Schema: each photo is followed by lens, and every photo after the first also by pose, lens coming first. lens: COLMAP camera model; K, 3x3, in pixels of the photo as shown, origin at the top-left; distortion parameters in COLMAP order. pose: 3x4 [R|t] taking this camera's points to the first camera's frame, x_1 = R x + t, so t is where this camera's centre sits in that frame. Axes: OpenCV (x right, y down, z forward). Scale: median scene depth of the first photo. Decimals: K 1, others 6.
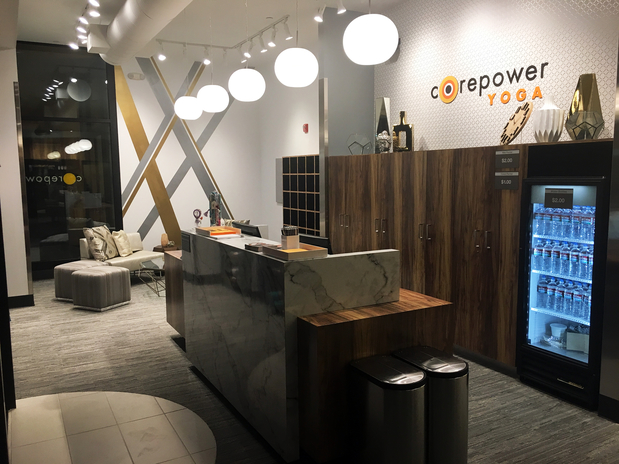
lens RADIAL K [[521.0, 0, 308.9], [0, 521.0, 232.1], [0, 0, 1]] dist [0.003636, -0.008852]
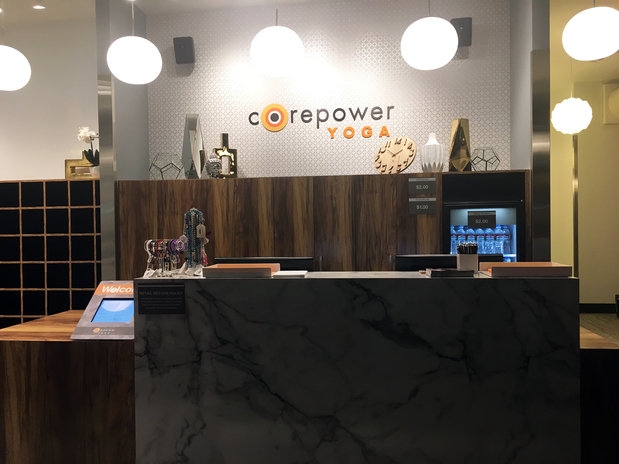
lens RADIAL K [[521.0, 0, 308.9], [0, 521.0, 232.1], [0, 0, 1]] dist [0.003636, -0.008852]
pose [[0.612580, -0.003000, 0.790403, -0.523173], [0.094827, 0.993049, -0.069724, 0.005454], [-0.784699, 0.117663, 0.608607, 0.471492]]
